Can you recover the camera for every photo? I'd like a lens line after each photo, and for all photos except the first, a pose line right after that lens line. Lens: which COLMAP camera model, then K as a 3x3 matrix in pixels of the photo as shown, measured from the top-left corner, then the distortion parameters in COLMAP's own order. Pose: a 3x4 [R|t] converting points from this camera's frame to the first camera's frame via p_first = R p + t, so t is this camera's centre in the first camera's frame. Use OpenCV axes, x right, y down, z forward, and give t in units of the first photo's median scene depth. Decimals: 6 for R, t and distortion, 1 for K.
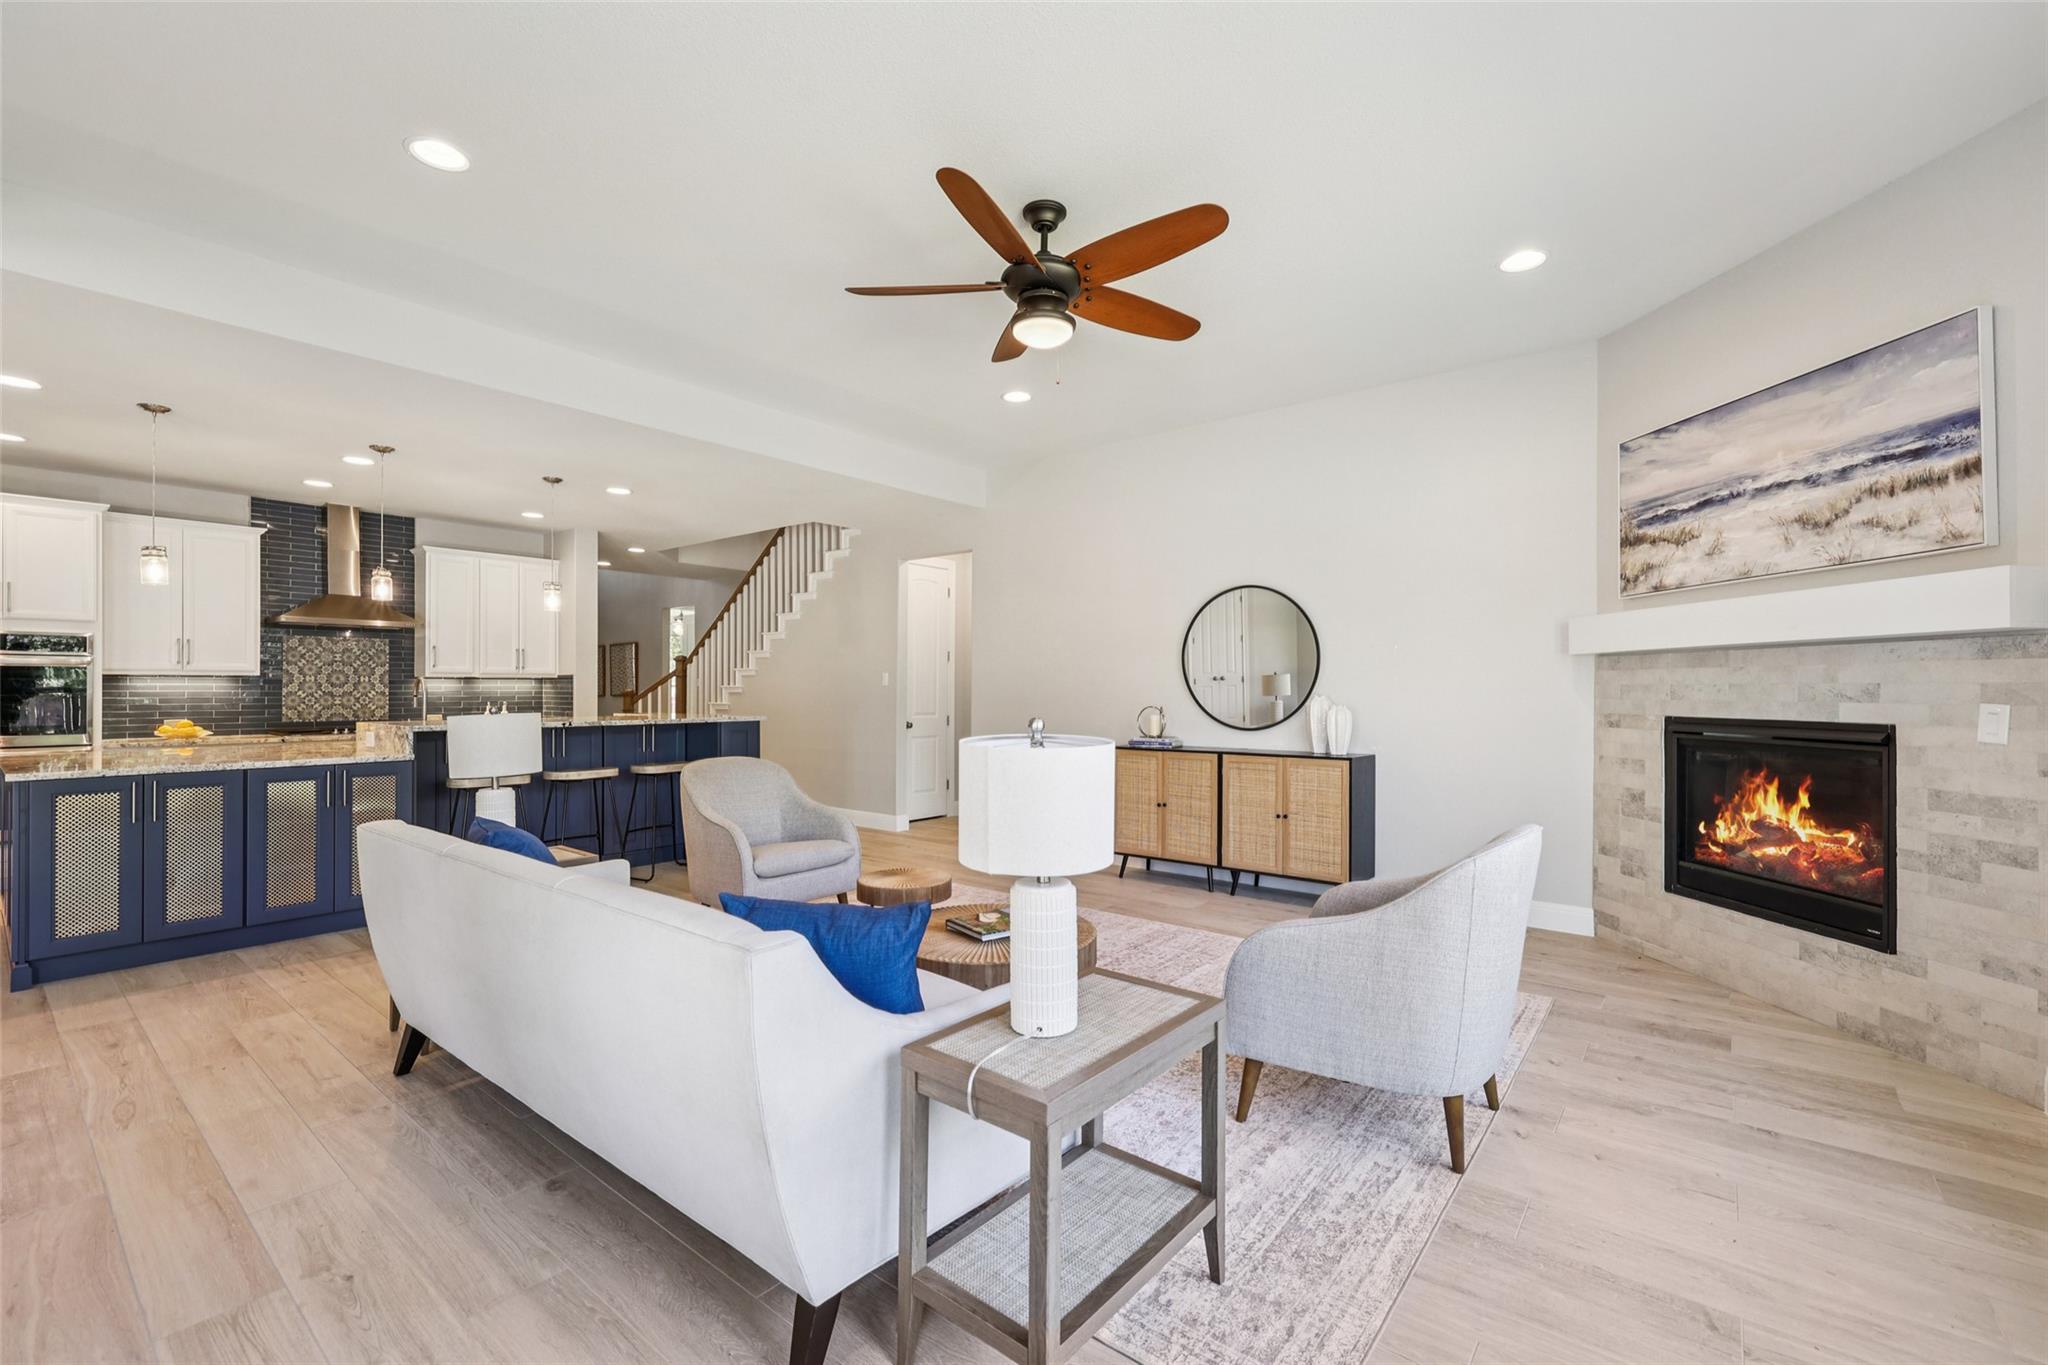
lens RADIAL K [[861.7, 0, 1024.7], [0, 861.7, 683.4], [0, 0, 1]] dist [-0.001966, 0.000520]
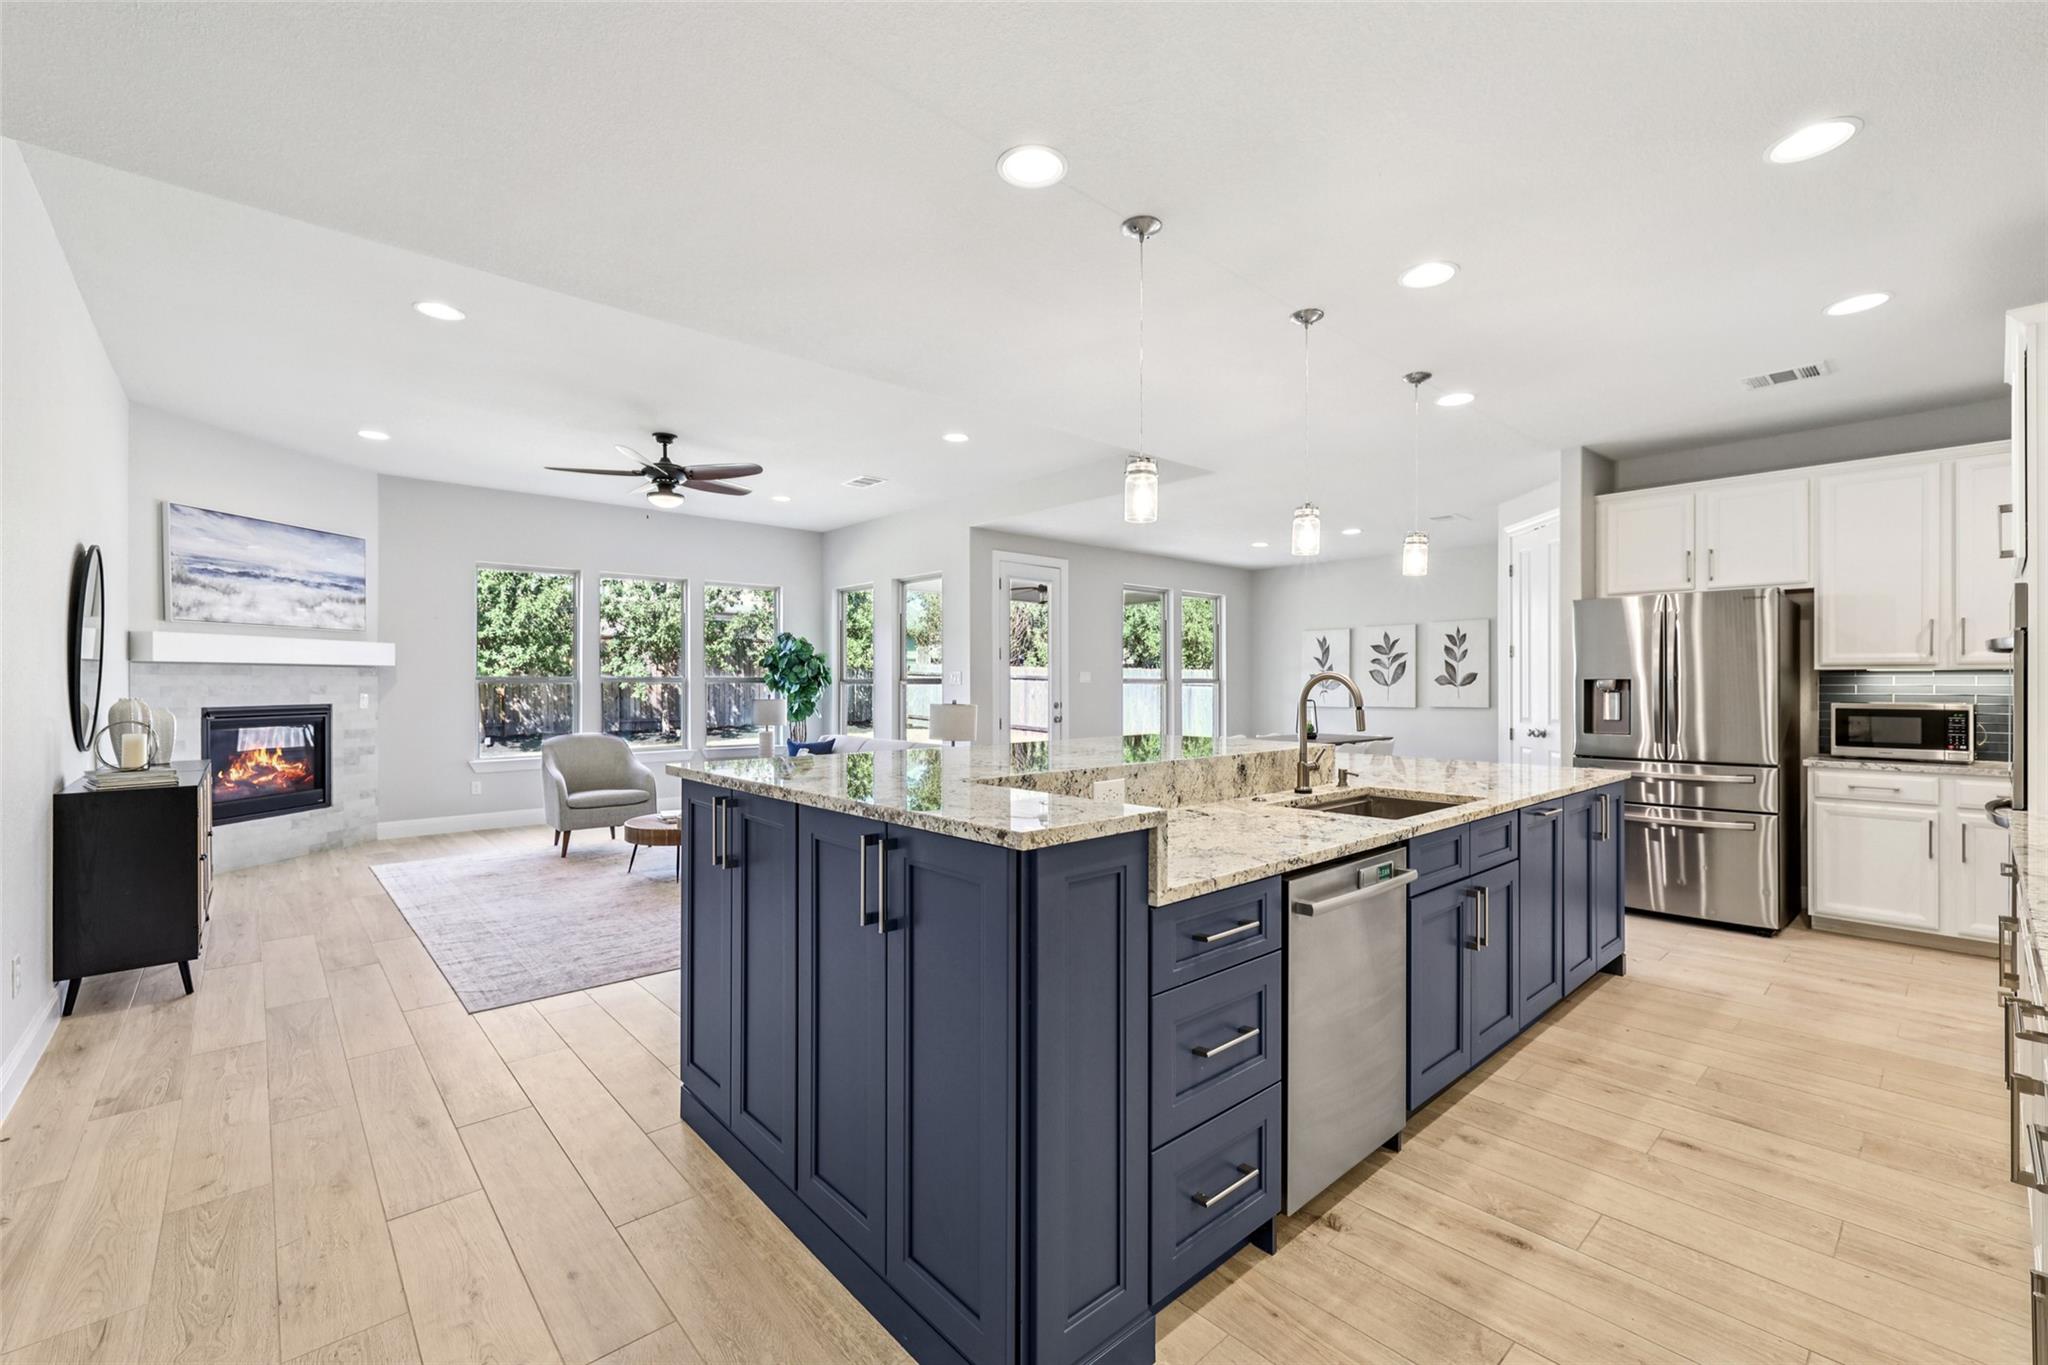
lens RADIAL K [[861.7, 0, 1030.4], [0, 861.7, 678.9], [0, 0, 1]] dist [-0.001966, 0.000520]
pose [[-0.988258, 0.000593, 0.152790, -0.778838], [-0.001032, 0.999944, -0.010556, 0.003212], [-0.152788, -0.010590, -0.988202, 2.021259]]
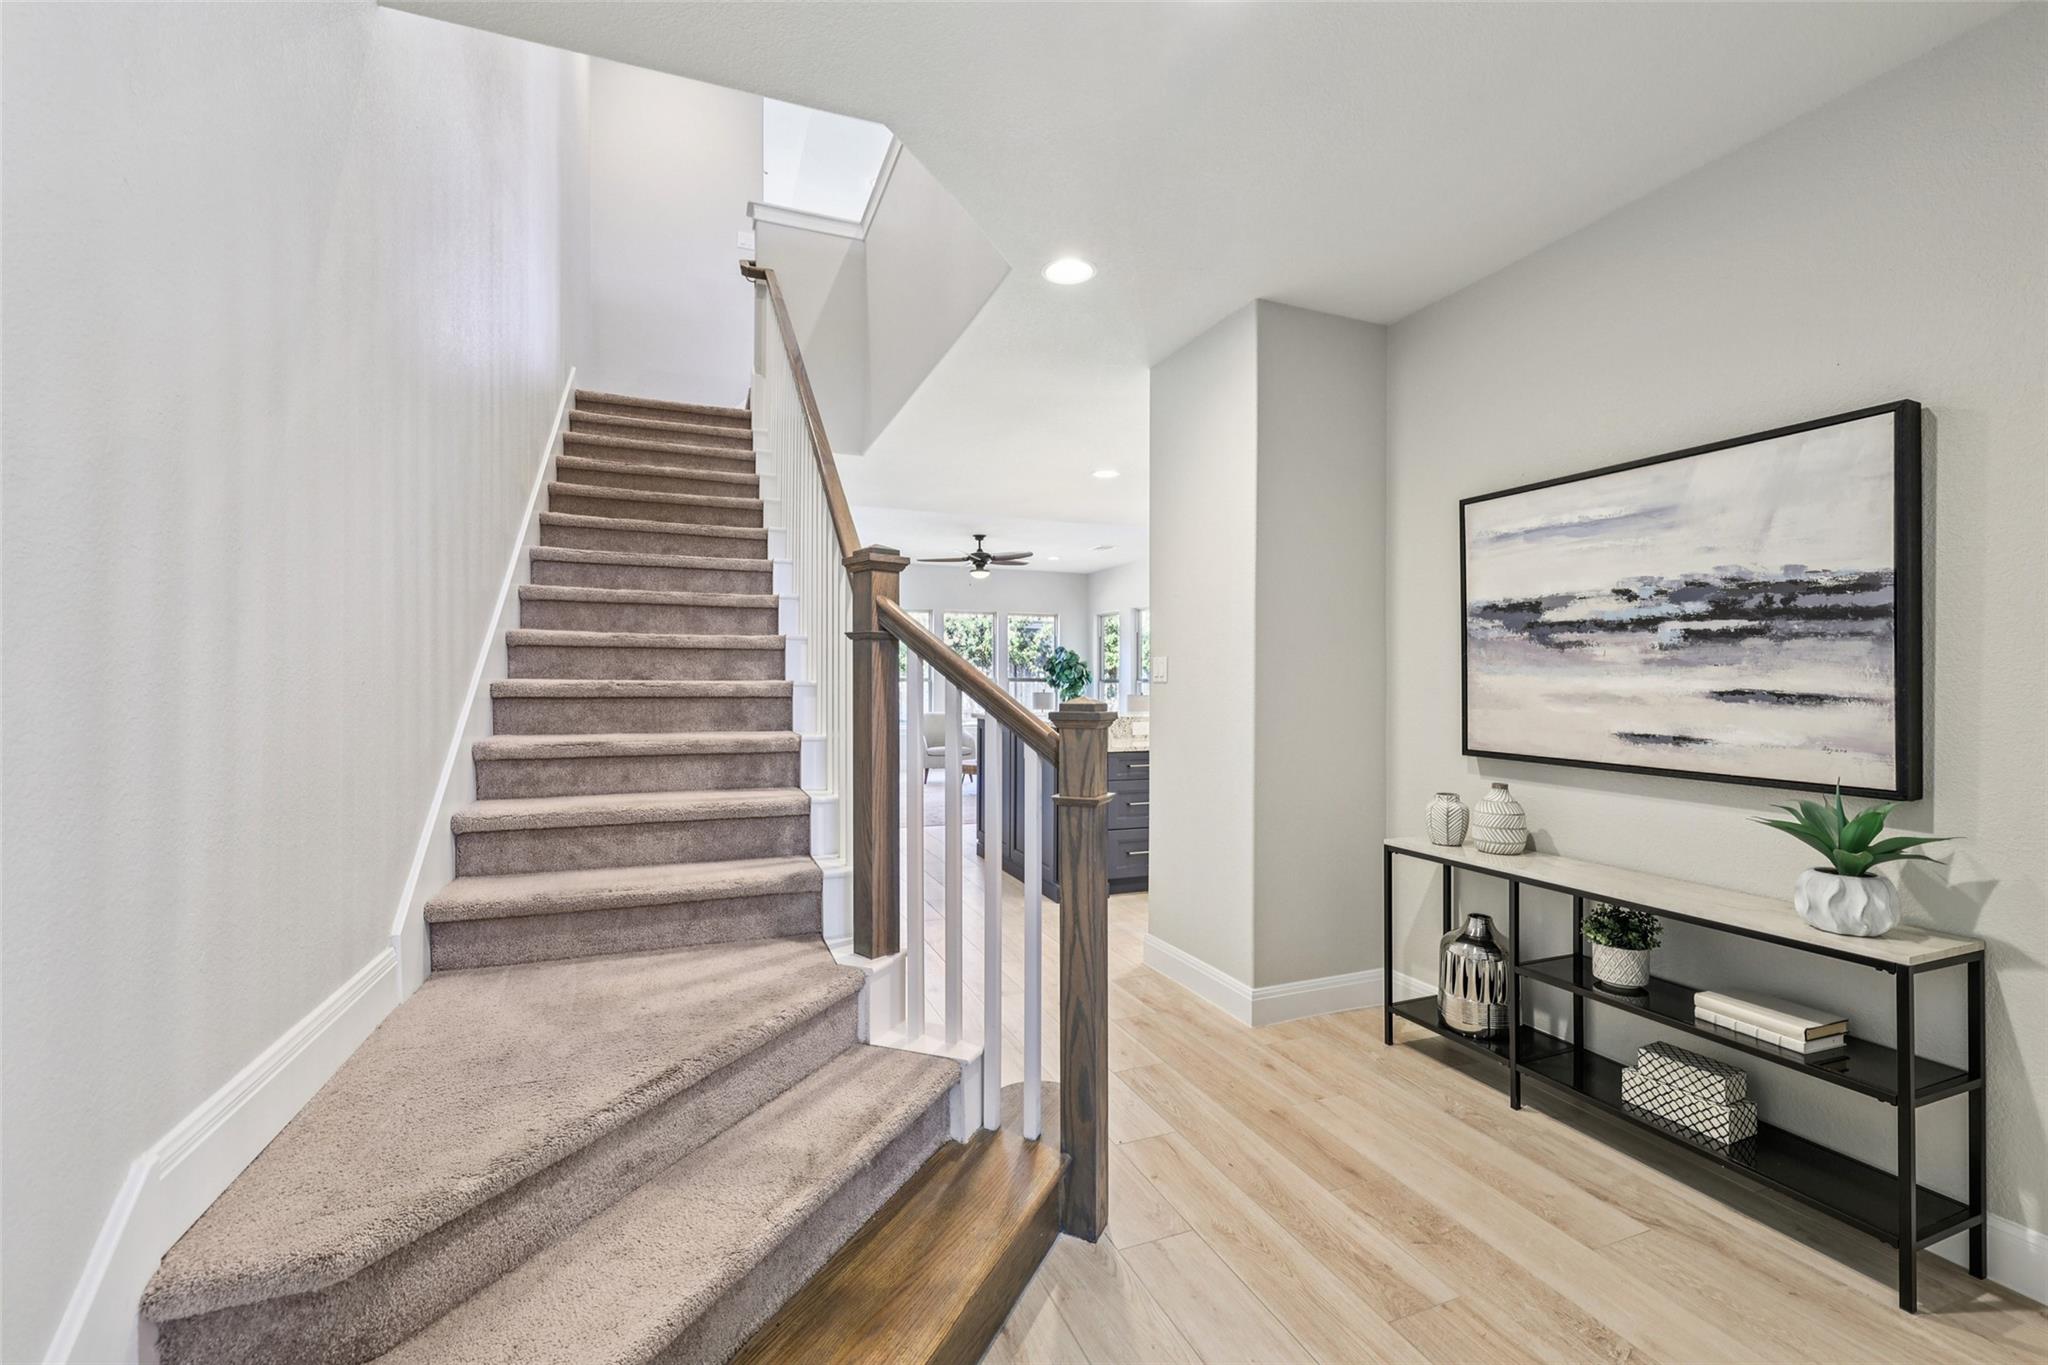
lens RADIAL K [[861.7, 0, 1032.6], [0, 861.7, 683.7], [0, 0, 1]] dist [-0.001966, 0.000520]
pose [[-0.872791, -0.002129, 0.488090, -1.262609], [-0.004597, 0.999982, -0.003857, 0.009956], [-0.488073, -0.005610, -0.872785, 2.728210]]
